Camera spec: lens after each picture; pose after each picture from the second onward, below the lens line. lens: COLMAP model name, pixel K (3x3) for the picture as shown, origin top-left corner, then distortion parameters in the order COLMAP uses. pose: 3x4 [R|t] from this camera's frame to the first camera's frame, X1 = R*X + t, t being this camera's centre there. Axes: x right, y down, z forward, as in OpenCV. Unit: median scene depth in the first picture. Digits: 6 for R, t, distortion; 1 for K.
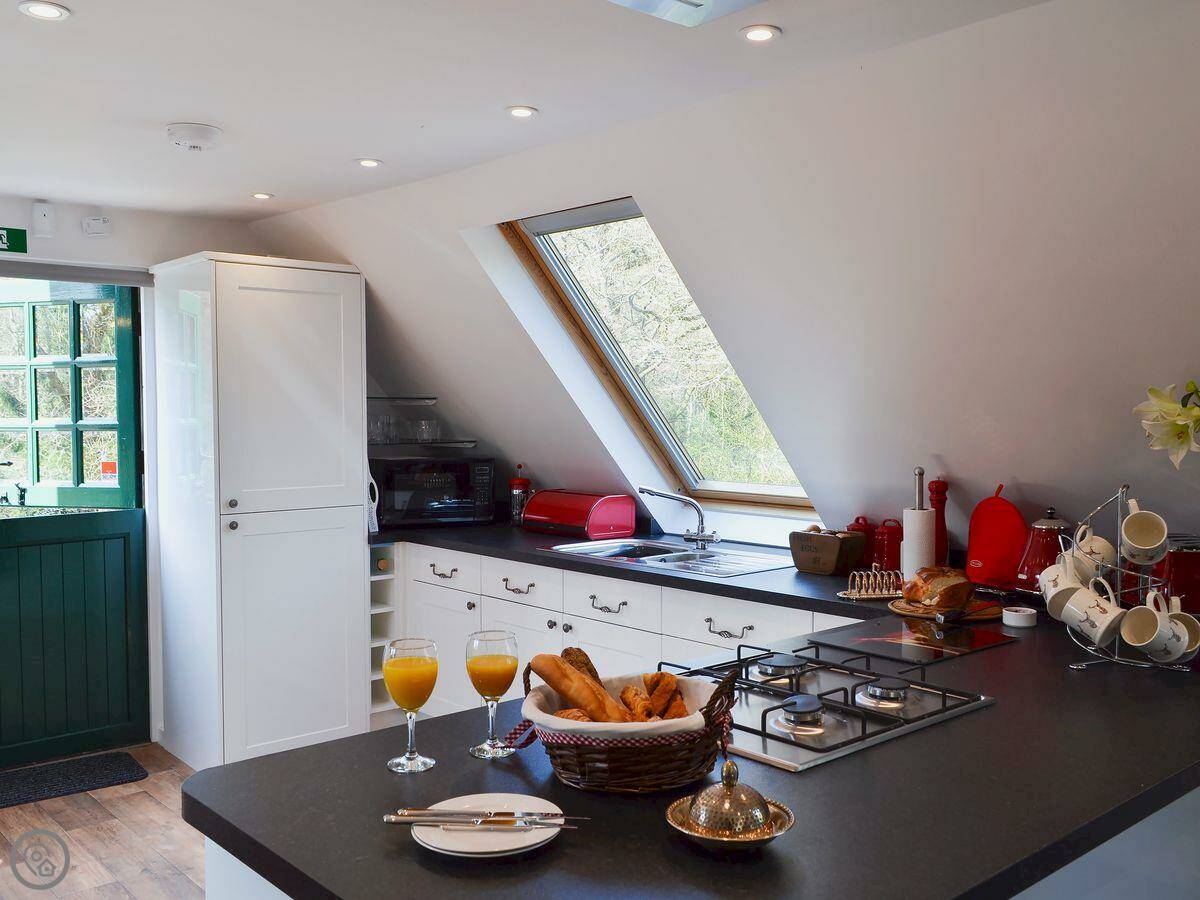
lens RADIAL K [[1100.0, 0, 600.0], [0, 1100.0, 450.0], [0, 0, 1]] dist [0.050169, -0.009550]
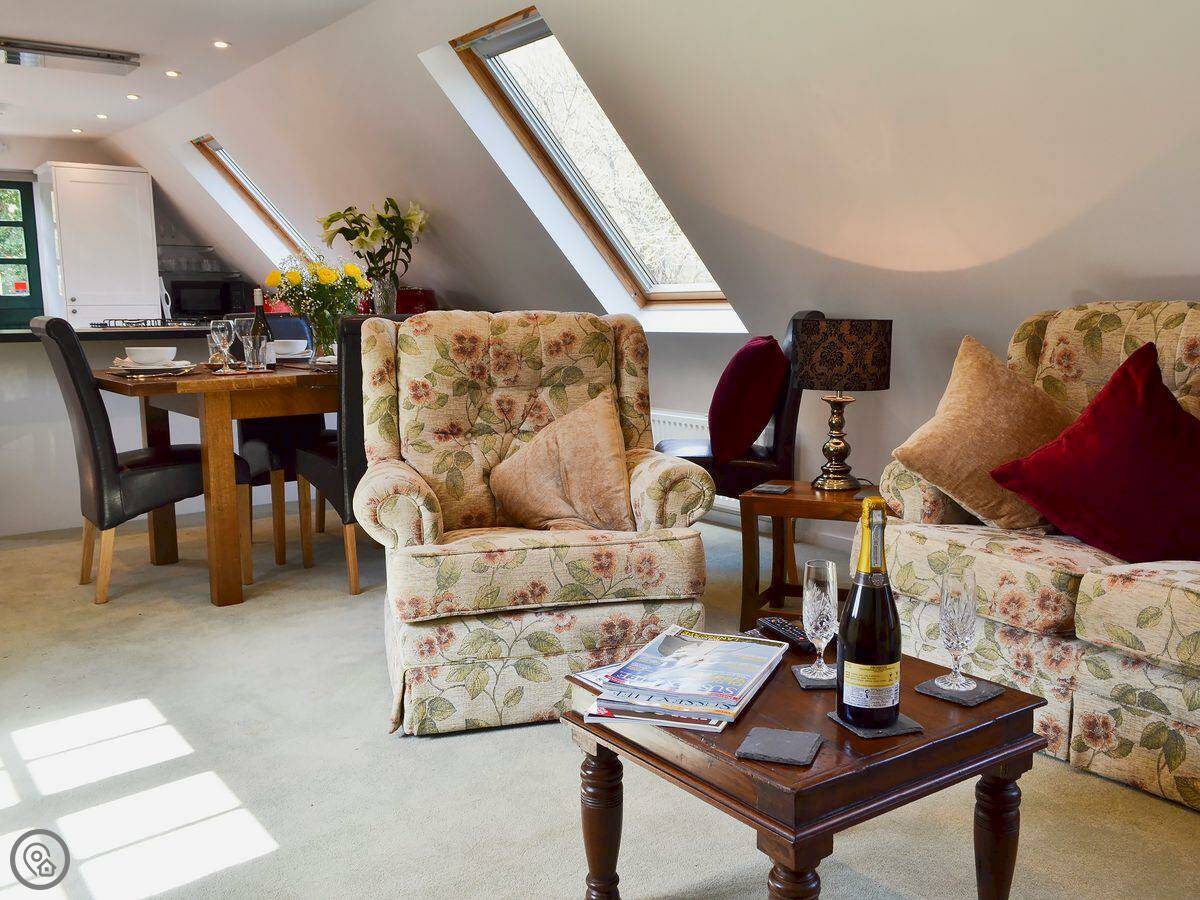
lens RADIAL K [[1100.0, 0, 600.0], [0, 1100.0, 450.0], [0, 0, 1]] dist [0.050169, -0.009550]
pose [[0.995875, 0.004591, -0.090616, 0.656298], [0.004144, 0.995376, 0.095969, 0.113062], [0.090637, -0.095949, 0.991251, -0.727574]]
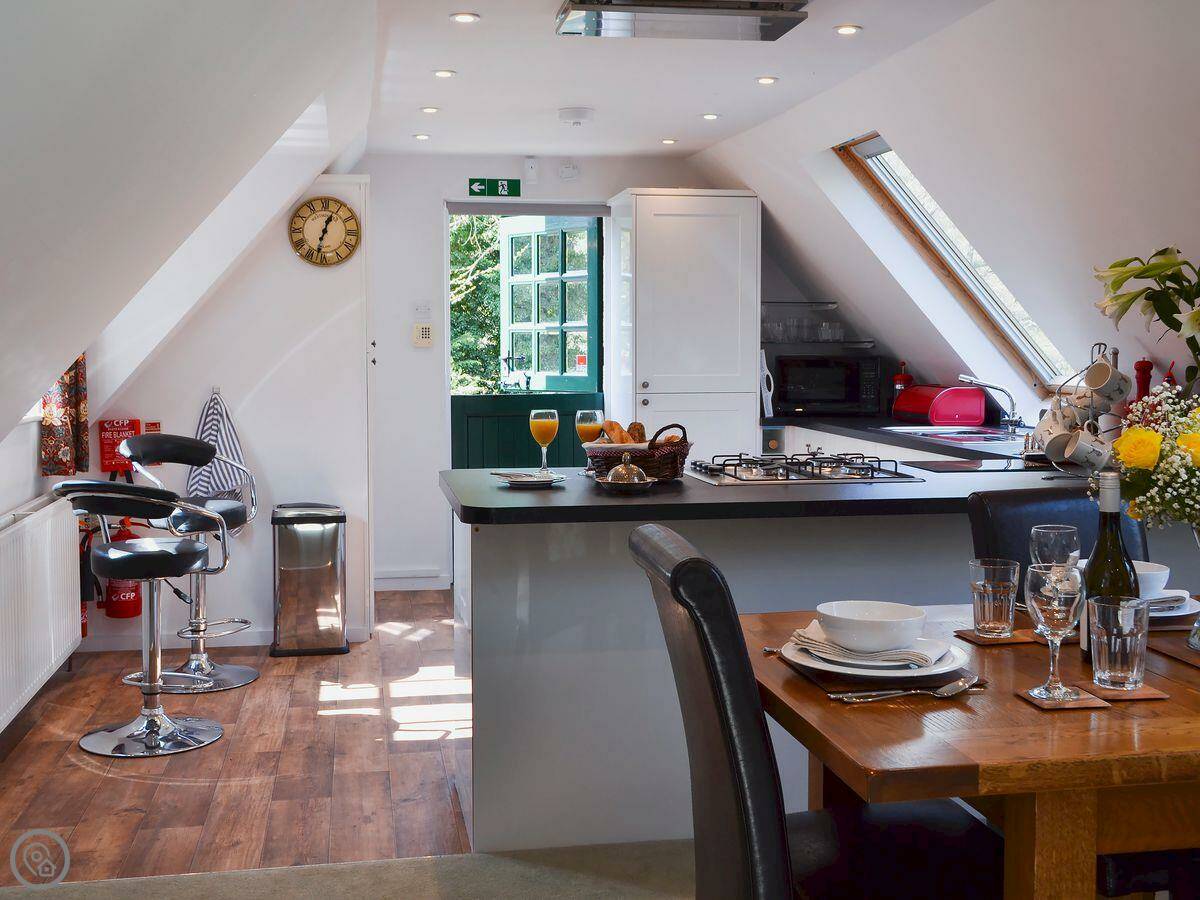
lens RADIAL K [[1357.2, 0, 600.0], [0, 1357.2, 450.0], [0, 0, 1]] dist [-0.005421, 0.035406]
pose [[0.858671, 0.042059, -0.510798, 0.388941], [-0.019760, 0.998603, 0.049008, 0.043364], [0.512145, -0.031988, 0.858303, -0.341550]]
